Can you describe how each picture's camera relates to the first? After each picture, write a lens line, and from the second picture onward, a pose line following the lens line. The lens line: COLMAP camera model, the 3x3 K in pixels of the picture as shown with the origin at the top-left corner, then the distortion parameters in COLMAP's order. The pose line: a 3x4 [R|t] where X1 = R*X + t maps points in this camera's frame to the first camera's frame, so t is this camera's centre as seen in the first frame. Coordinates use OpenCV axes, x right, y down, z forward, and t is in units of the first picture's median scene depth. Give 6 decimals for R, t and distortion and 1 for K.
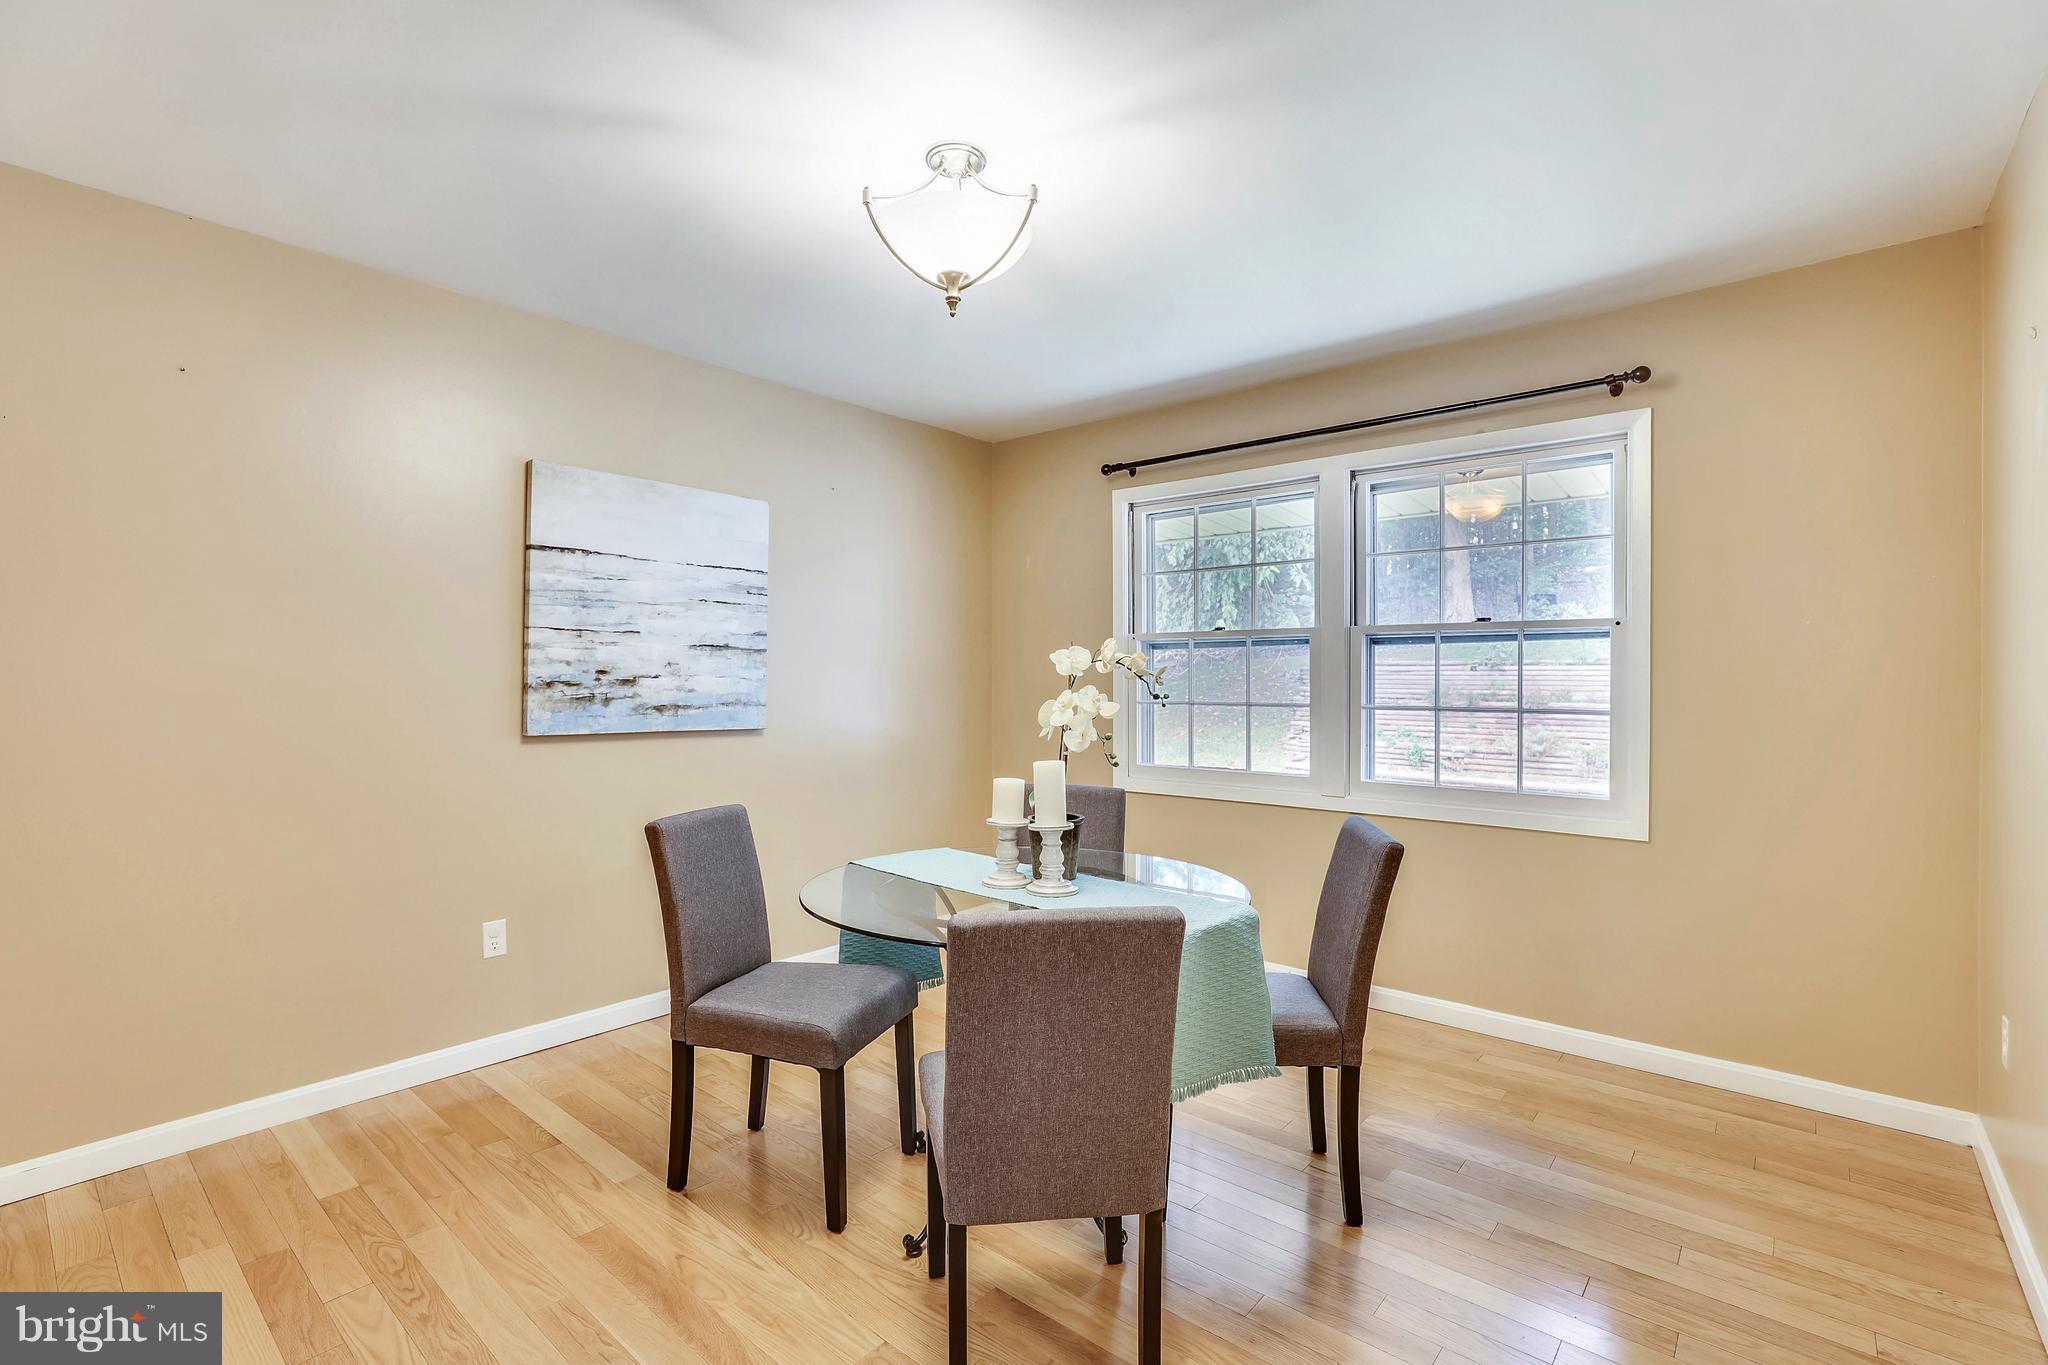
lens RADIAL K [[931.6, 0, 1024.0], [0, 931.6, 682.5], [0, 0, 1]] dist [-0.020862, 0.008084]
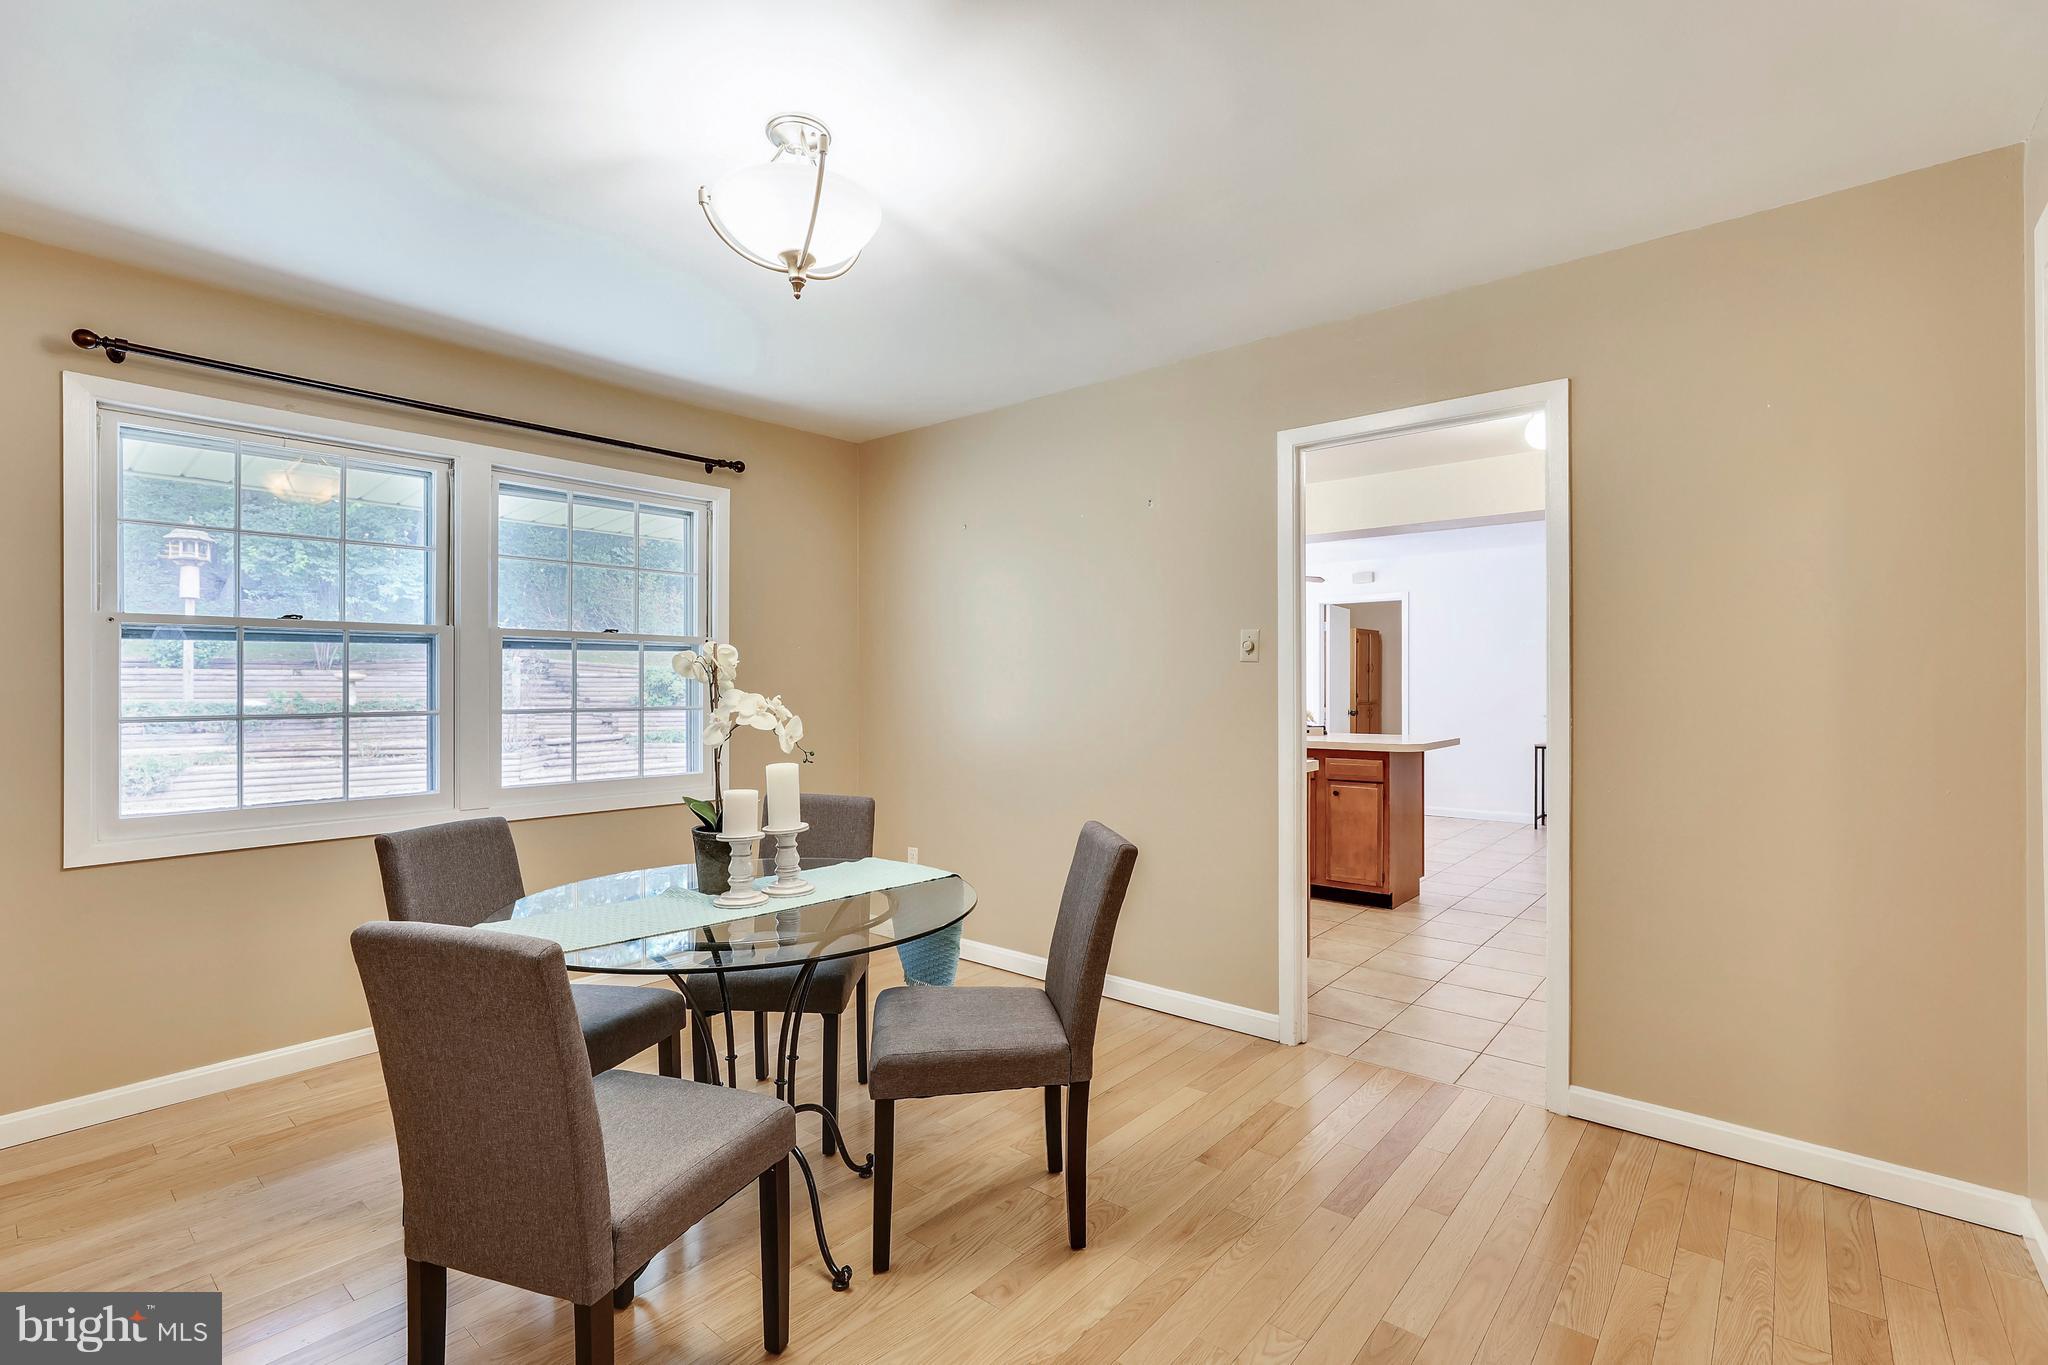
lens RADIAL K [[931.6, 0, 1024.0], [0, 931.6, 682.5], [0, 0, 1]] dist [-0.020862, 0.008084]
pose [[-0.008683, 0.000816, 0.999962, -0.622794], [0.007150, 0.999974, -0.000754, 0.000354], [-0.999937, 0.007144, -0.008688, 0.476392]]
